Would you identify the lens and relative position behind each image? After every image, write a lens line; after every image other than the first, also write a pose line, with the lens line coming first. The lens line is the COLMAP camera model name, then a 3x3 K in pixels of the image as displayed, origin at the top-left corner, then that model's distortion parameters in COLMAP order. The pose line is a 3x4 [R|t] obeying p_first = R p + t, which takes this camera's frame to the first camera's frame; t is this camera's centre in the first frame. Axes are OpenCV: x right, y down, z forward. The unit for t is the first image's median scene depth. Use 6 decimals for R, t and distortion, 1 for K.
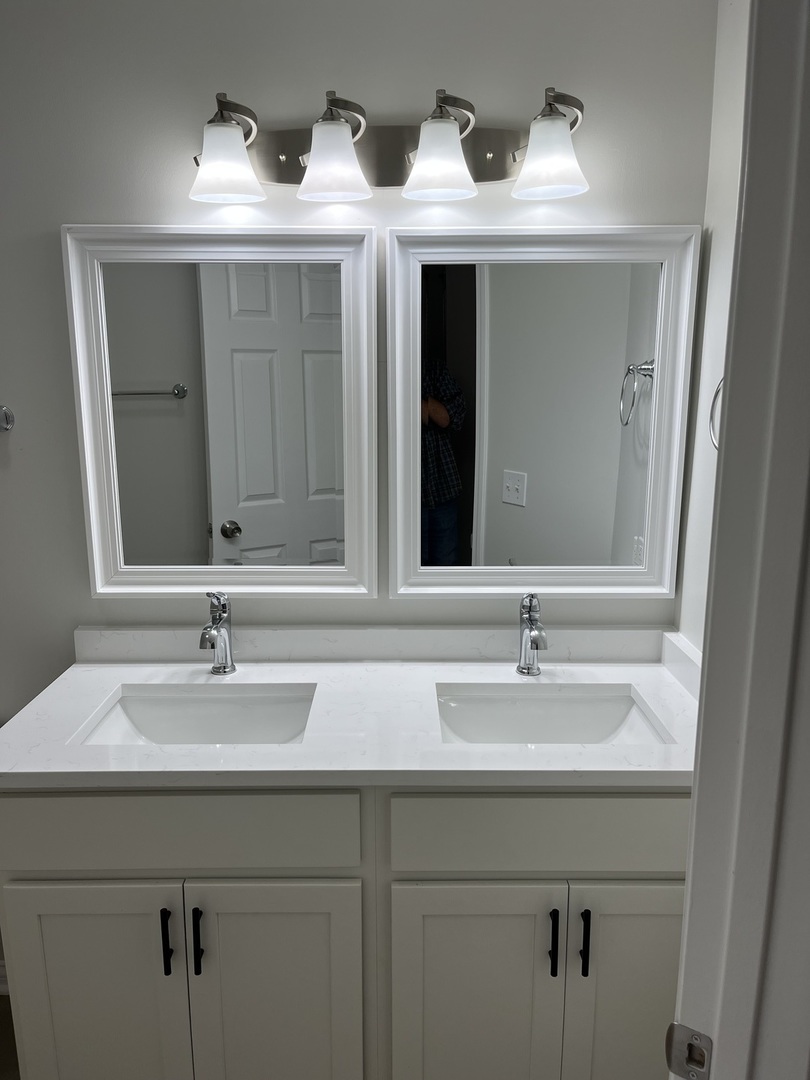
lens RADIAL K [[811.7, 0, 403.8], [0, 811.7, 539.4], [0, 0, 1]] dist [0.068854, -0.049623]
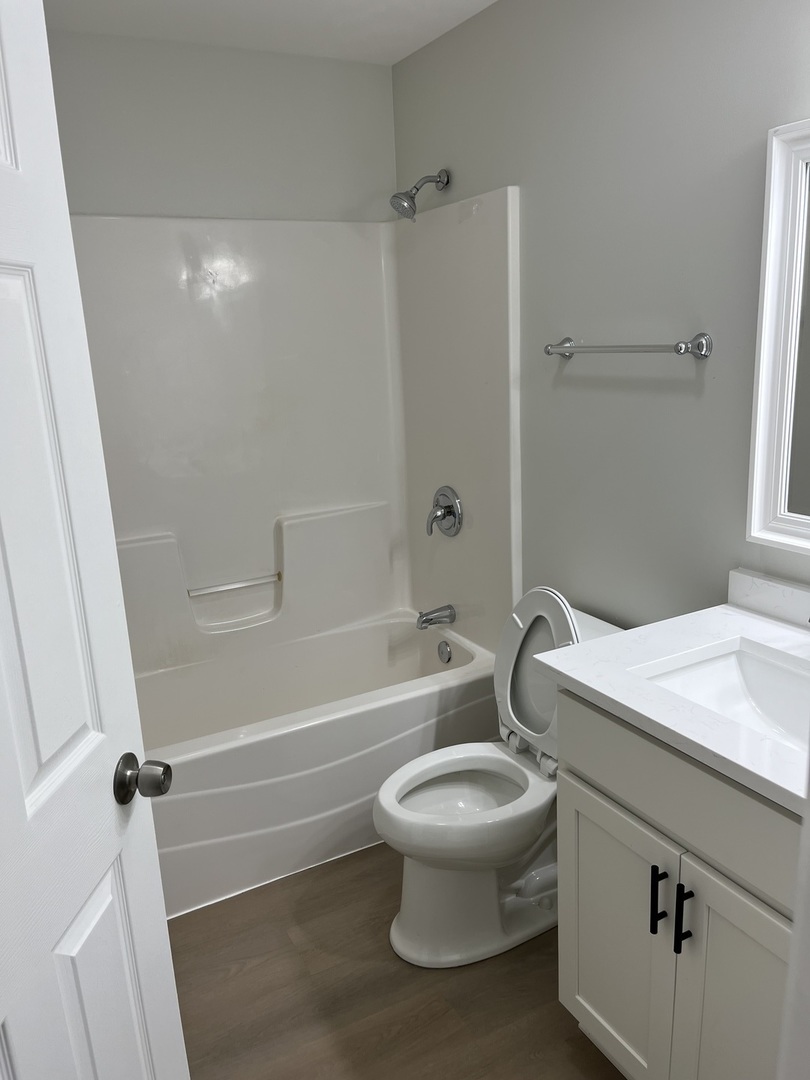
lens RADIAL K [[811.7, 0, 404.9], [0, 811.7, 543.0], [0, 0, 1]] dist [0.068854, -0.049623]
pose [[0.475015, 0.197855, -0.857446, 0.236565], [-0.124070, 0.979720, 0.157336, -0.024226], [0.871187, 0.031646, 0.489930, 0.202679]]
